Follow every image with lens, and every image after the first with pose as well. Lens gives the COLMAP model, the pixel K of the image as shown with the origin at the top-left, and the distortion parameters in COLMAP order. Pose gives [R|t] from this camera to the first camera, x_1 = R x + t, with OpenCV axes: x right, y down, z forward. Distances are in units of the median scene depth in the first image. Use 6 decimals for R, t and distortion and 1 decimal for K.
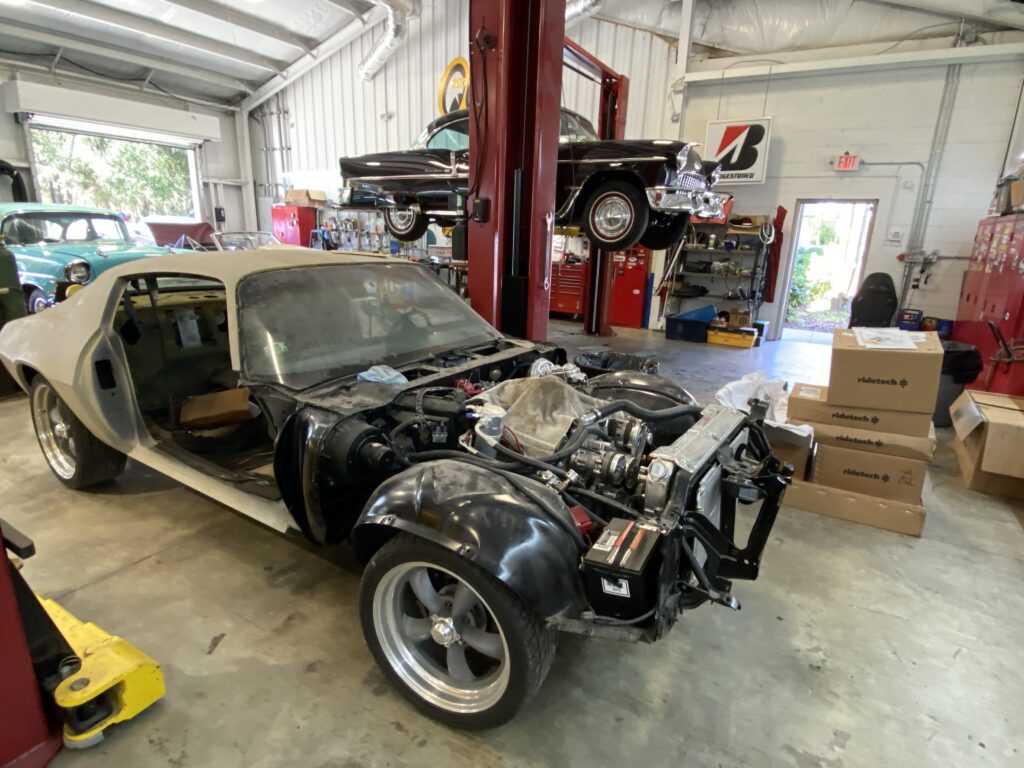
lens RADIAL K [[572.3, 0, 511.6], [0, 572.3, 391.2], [0, 0, 1]] dist [0.000338, -0.002017]
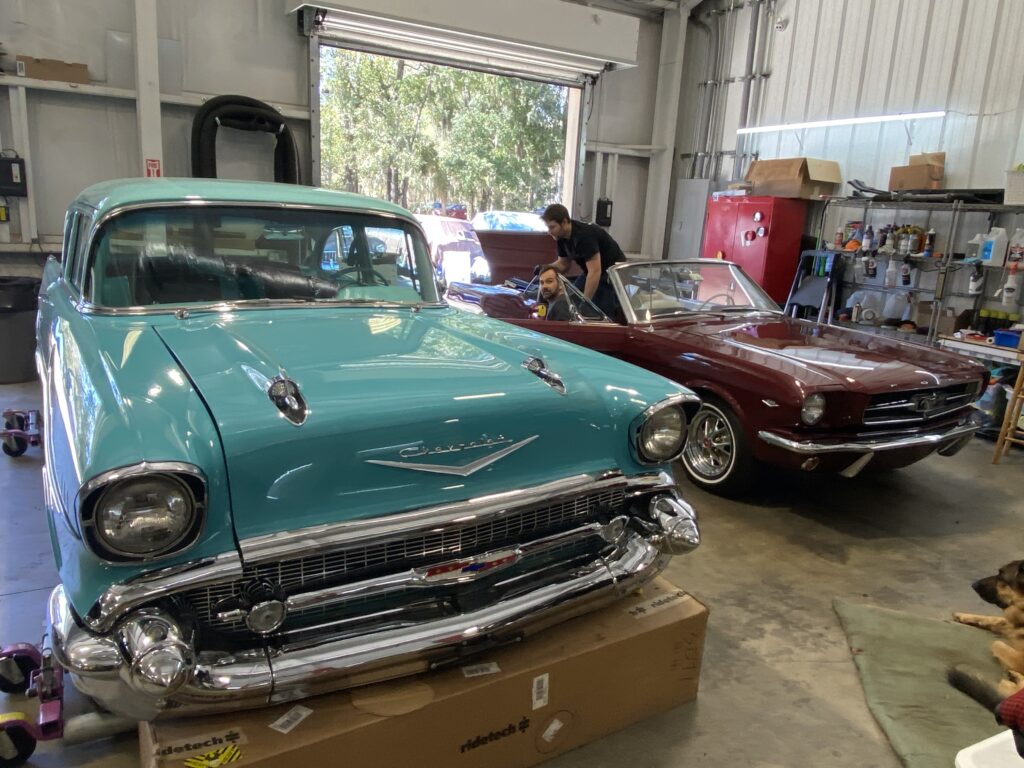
lens RADIAL K [[788.0, 0, 512.0], [0, 788.0, 383.3], [0, 0, 1]] dist [0.072875, -0.006610]
pose [[0.872067, 0.119919, -0.474466, -0.232730], [-0.160264, 0.986032, -0.045351, -0.114479], [0.462400, 0.115589, 0.879105, 0.362818]]
